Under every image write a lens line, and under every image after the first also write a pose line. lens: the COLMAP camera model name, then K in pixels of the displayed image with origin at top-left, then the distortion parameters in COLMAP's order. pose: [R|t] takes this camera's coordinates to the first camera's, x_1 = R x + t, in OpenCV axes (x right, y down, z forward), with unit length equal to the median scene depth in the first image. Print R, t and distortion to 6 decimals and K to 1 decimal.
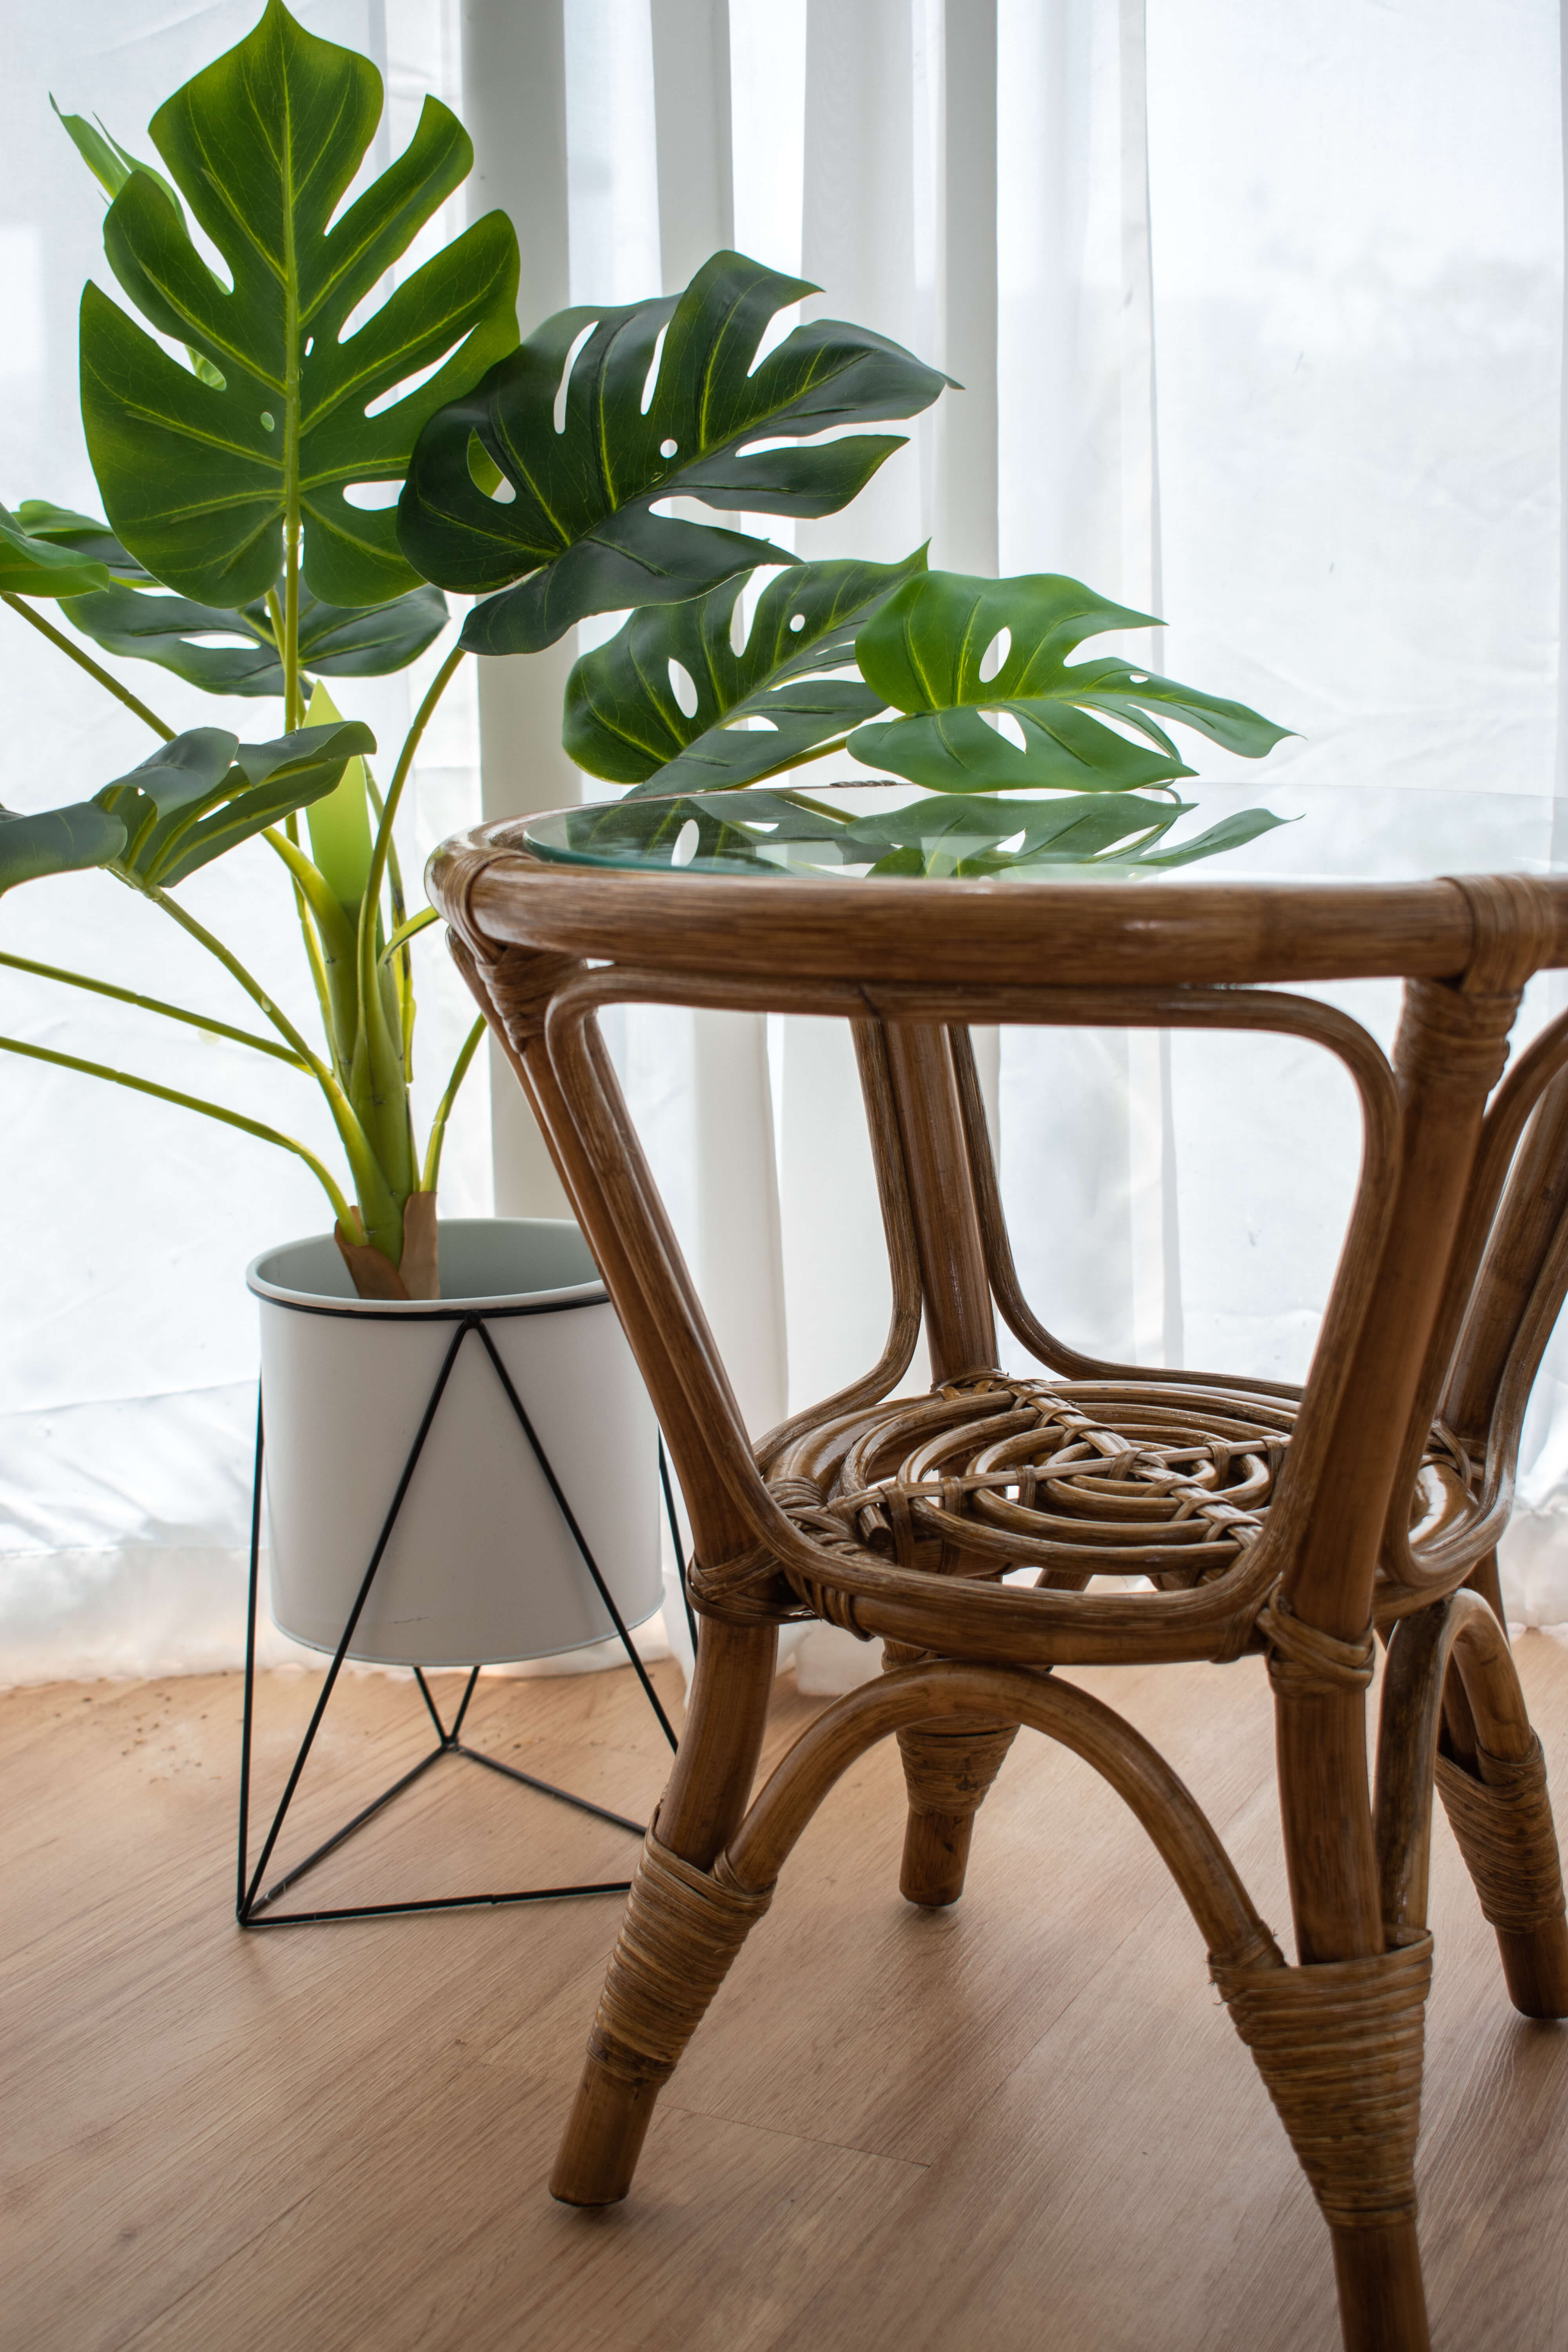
lens RADIAL K [[2876.3, 0, 778.9], [0, 2876.3, 1161.4], [0, 0, 1]] dist [-0.063531, 0.000000]
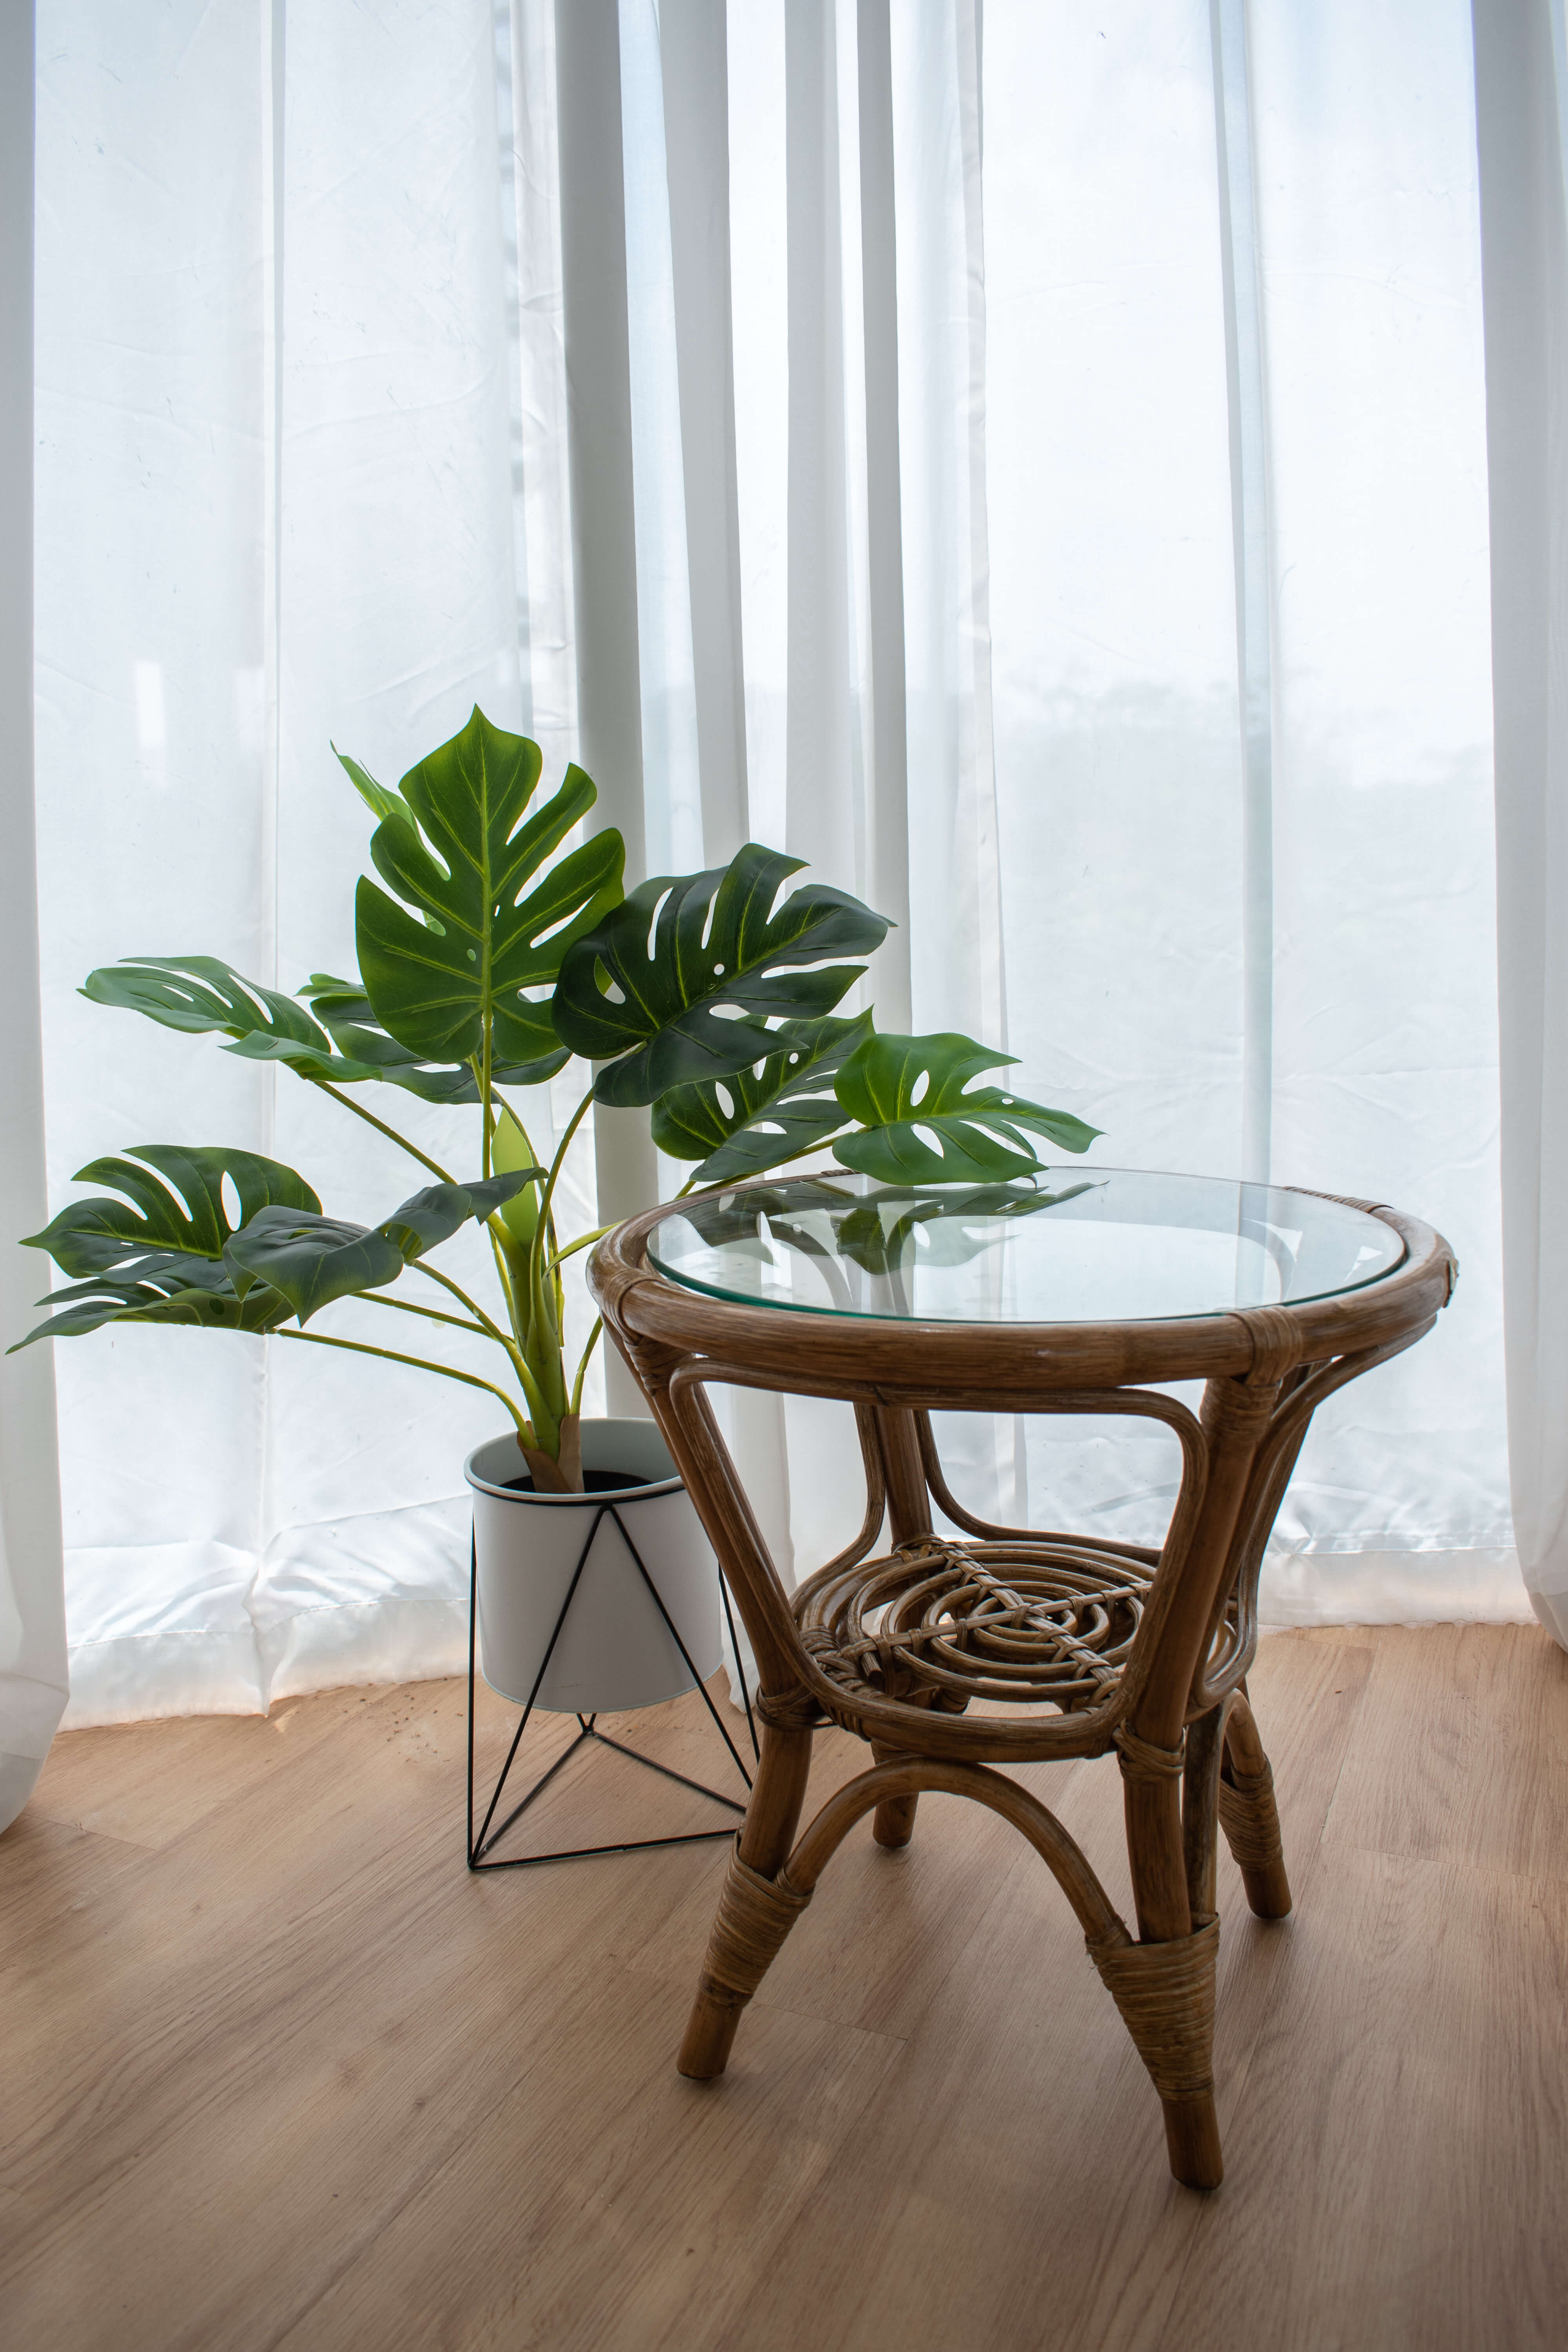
lens RADIAL K [[1725.4, 0, 771.6], [0, 1725.4, 1189.5], [0, 0, 1]] dist [-0.100711, 0.010089]
pose [[0.999582, -0.018442, 0.022278, -0.033079], [0.018962, 0.999547, -0.023378, -0.101416], [-0.021837, 0.023790, 0.999478, 0.023062]]
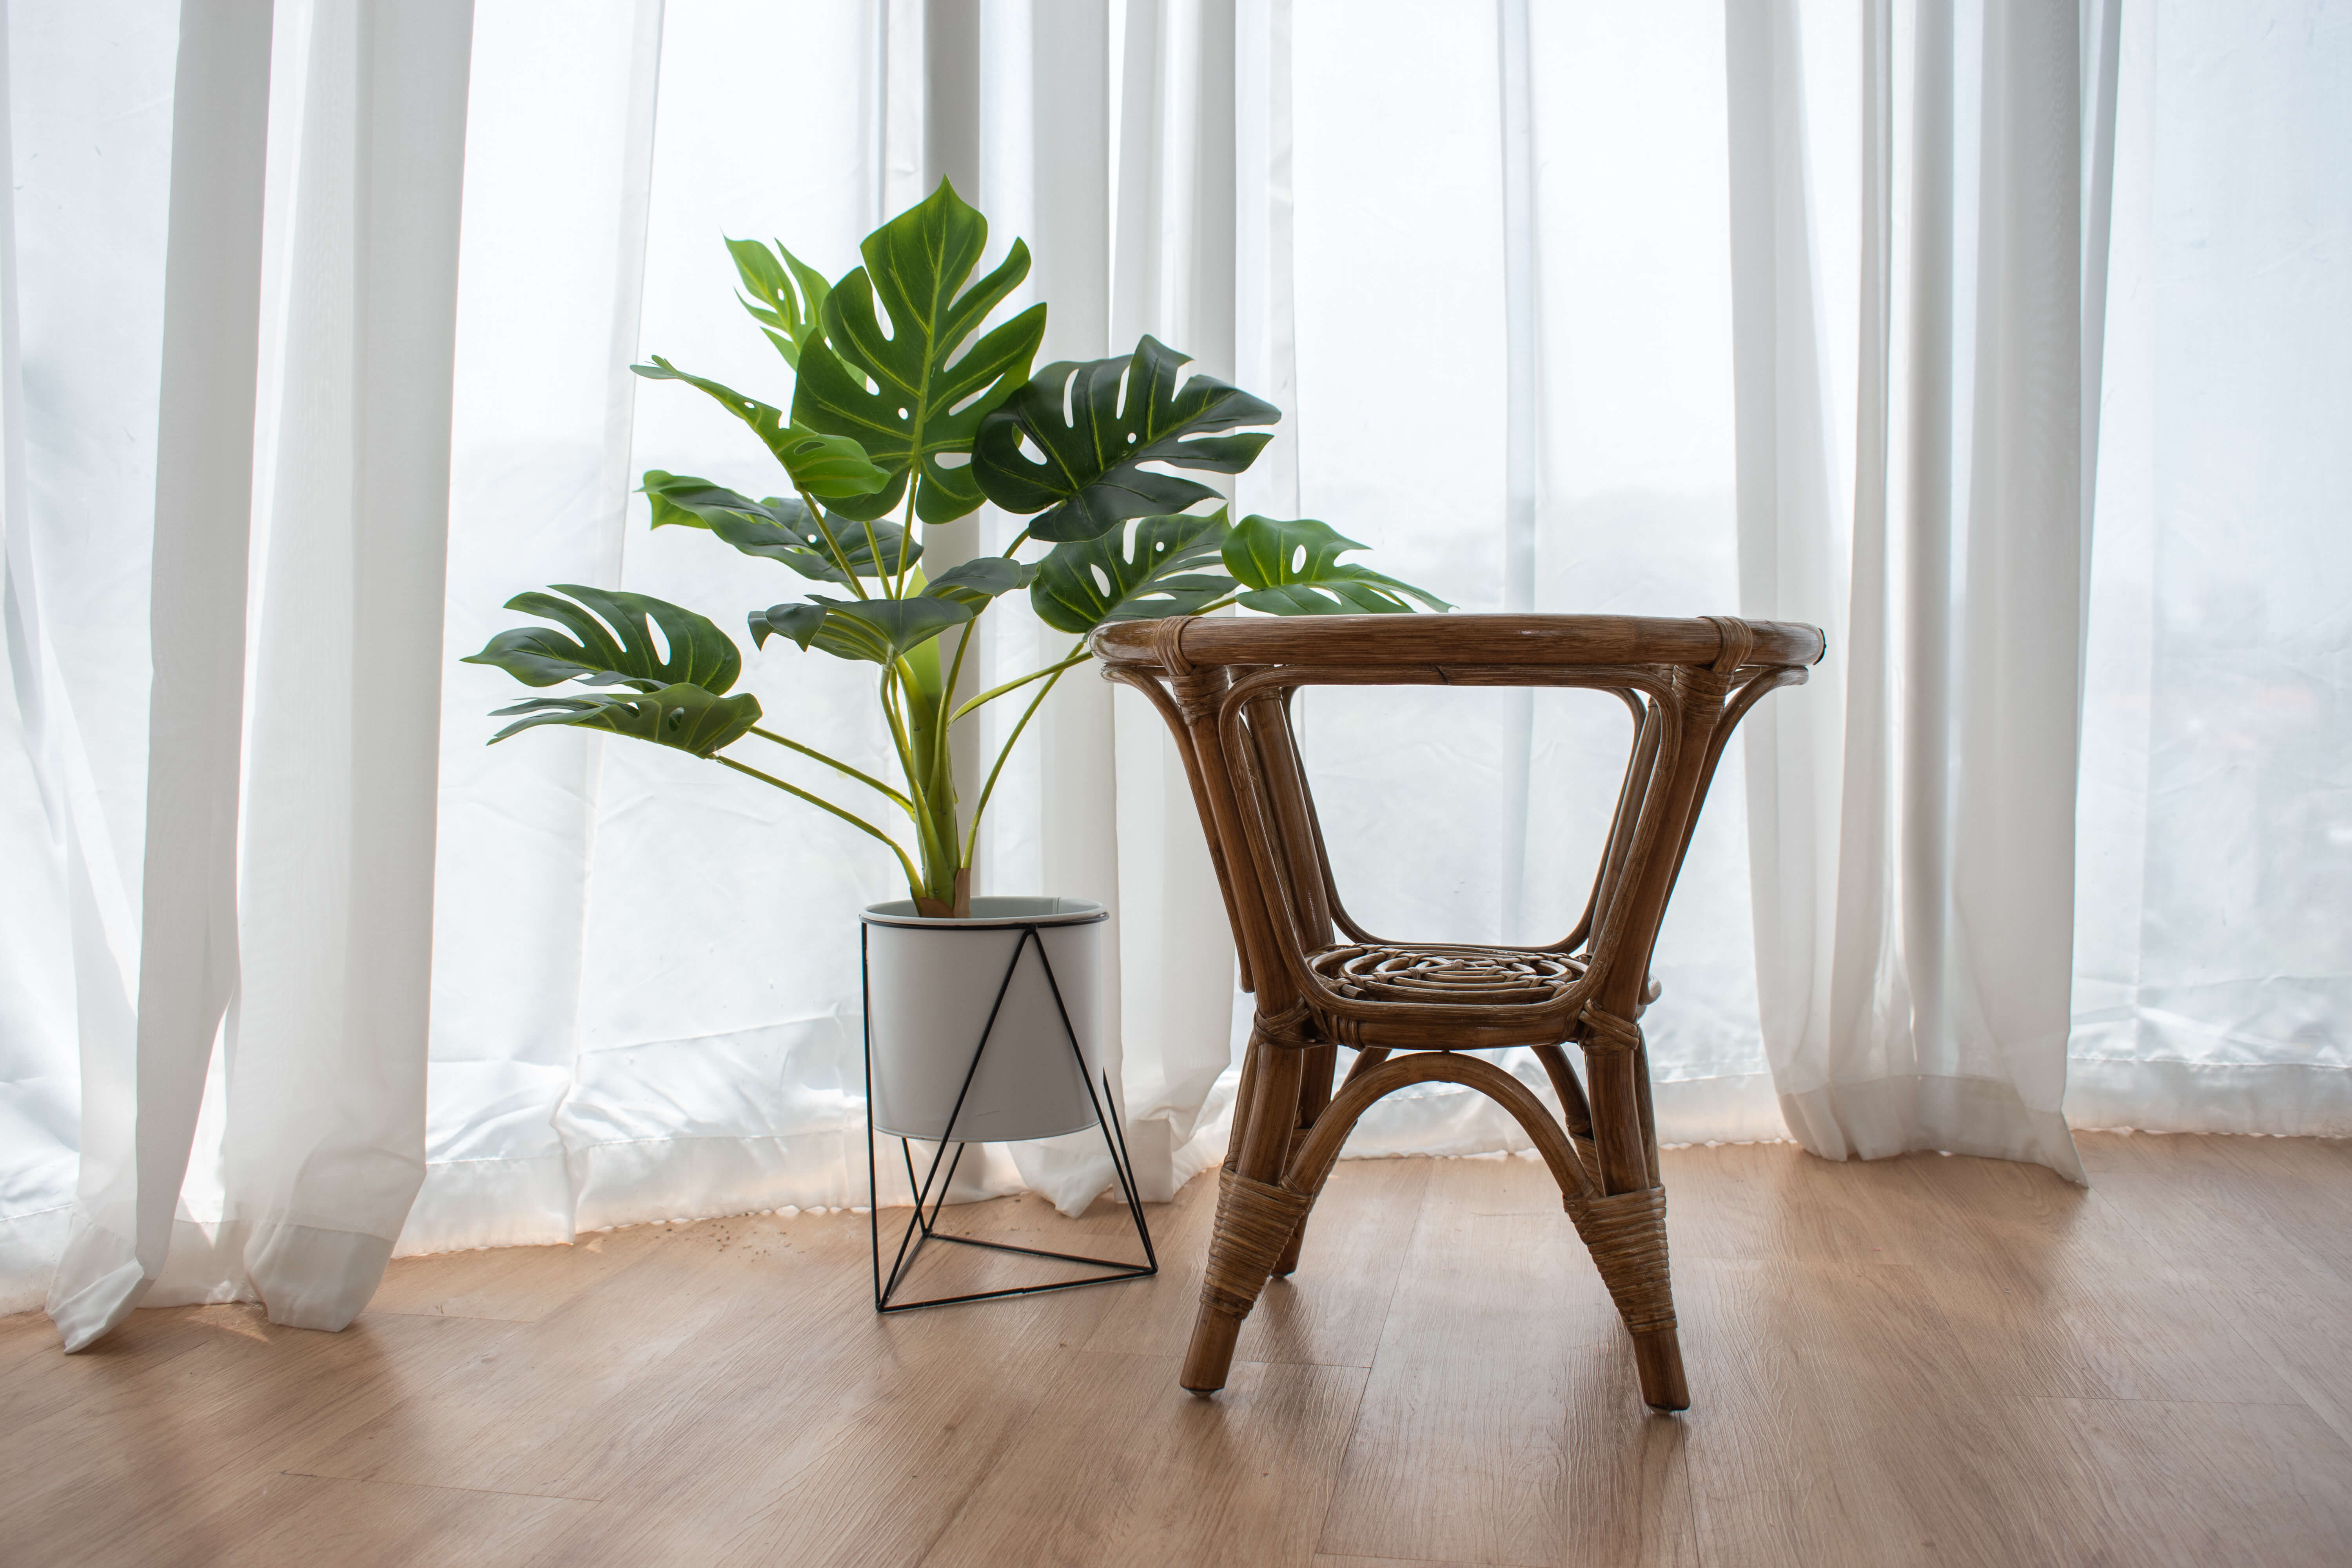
lens RADIAL K [[2053.2, 0, 1158.7], [0, 2053.2, 801.6], [0, 0, 1]] dist [-0.085971, -0.017675]
pose [[0.967363, -0.002861, 0.253378, -0.351563], [0.034584, 0.992070, -0.120835, 0.133559], [-0.251023, 0.125654, 0.959791, -0.206727]]
